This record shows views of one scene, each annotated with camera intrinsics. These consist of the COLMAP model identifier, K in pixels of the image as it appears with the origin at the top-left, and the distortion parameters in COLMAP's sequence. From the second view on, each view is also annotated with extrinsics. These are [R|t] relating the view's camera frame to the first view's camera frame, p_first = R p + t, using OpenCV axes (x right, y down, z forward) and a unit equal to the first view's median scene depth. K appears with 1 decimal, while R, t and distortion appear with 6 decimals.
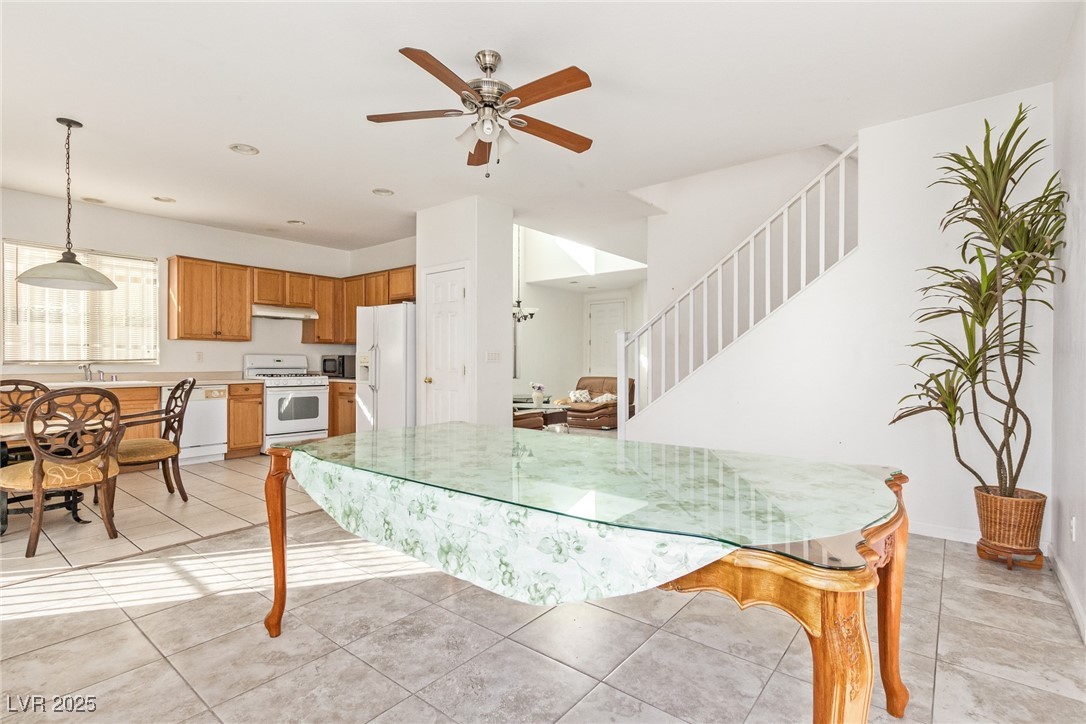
lens RADIAL K [[511.1, 0, 543.0], [0, 511.1, 362.0], [0, 0, 1]] dist [0.011279, 0.000012]
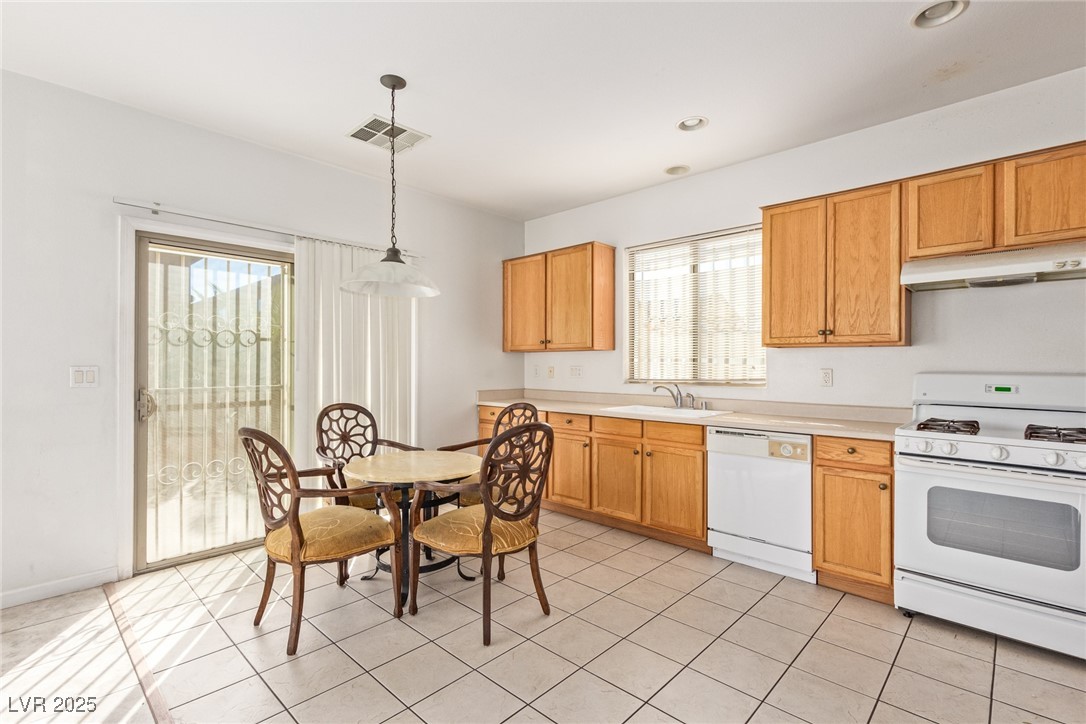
lens RADIAL K [[499.2, 0, 548.7], [0, 499.2, 362.3], [0, 0, 1]] dist [0.000536, 0.000574]
pose [[-0.077139, -0.005252, -0.997007, -0.111977], [-0.004734, 0.999977, -0.004902, -0.022680], [0.997009, 0.004342, -0.077162, 0.777353]]
